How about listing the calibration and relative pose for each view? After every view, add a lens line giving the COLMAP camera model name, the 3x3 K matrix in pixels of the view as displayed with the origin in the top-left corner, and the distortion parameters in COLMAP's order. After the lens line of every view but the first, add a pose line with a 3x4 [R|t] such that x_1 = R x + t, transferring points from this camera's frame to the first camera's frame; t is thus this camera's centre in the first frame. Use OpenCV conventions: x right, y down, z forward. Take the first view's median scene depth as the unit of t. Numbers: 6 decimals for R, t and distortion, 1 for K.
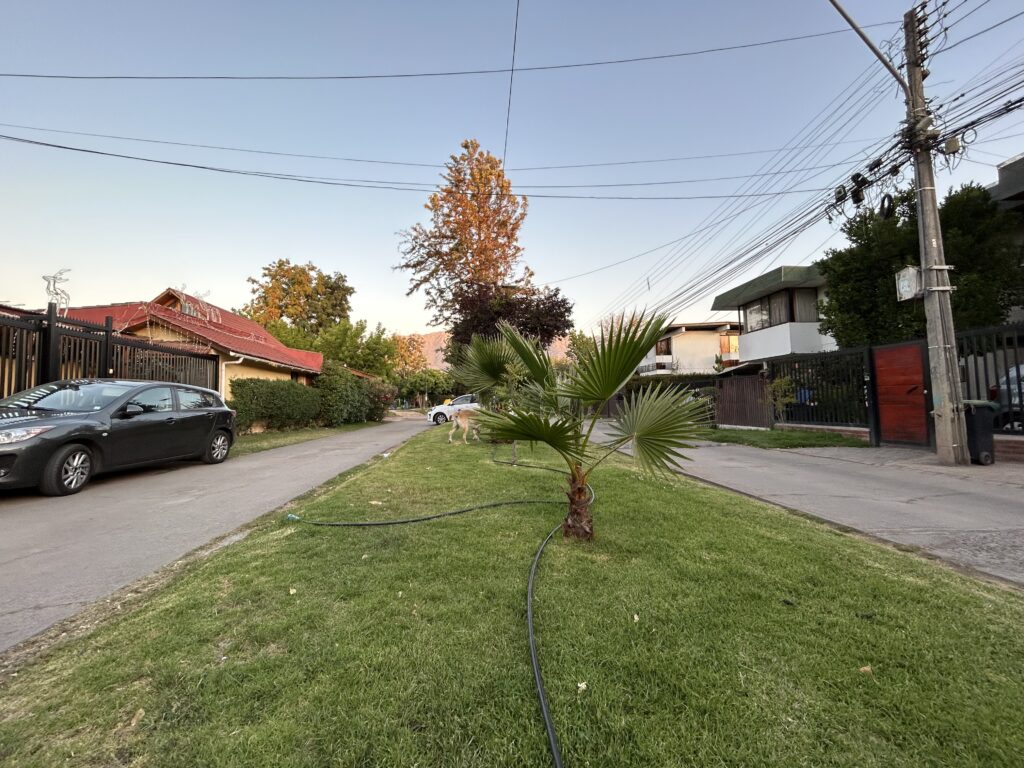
lens RADIAL K [[412.4, 0, 510.4], [0, 412.4, 385.6], [0, 0, 1]] dist [-0.000178, -0.000022]
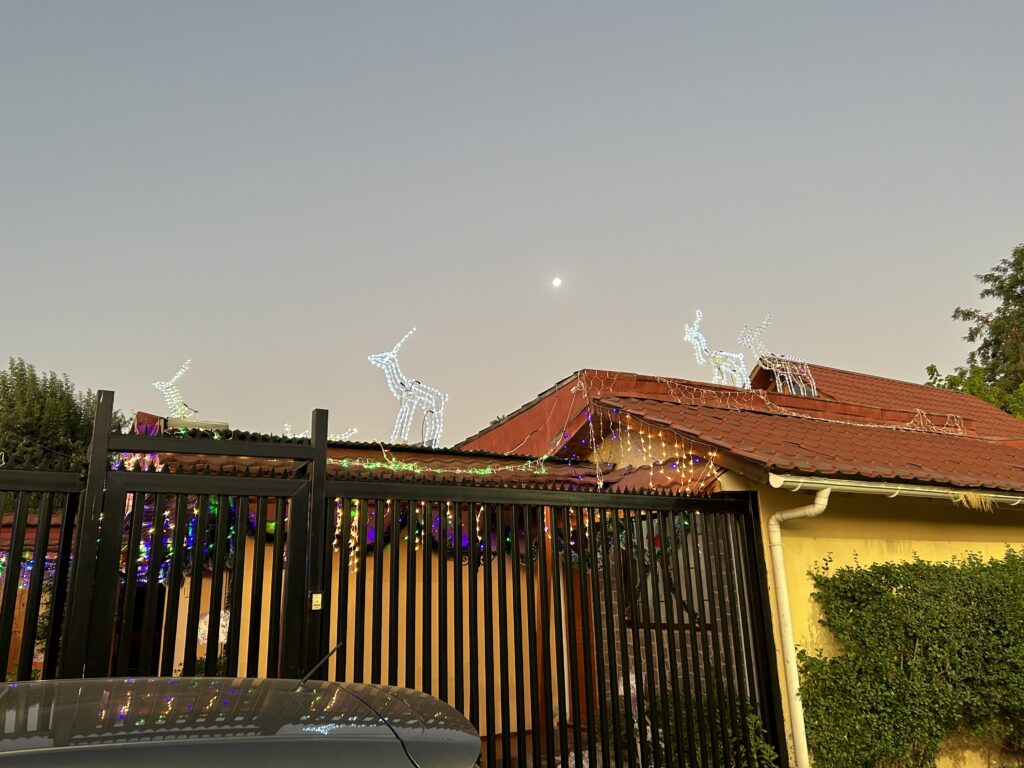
lens RADIAL K [[779.9, 0, 510.3], [0, 779.9, 390.0], [0, 0, 1]] dist [0.005138, 0.001696]
pose [[0.408056, -0.231928, -0.883006, -0.249830], [0.059810, 0.971907, -0.227639, -0.025620], [0.910996, 0.040077, 0.410464, 0.540904]]
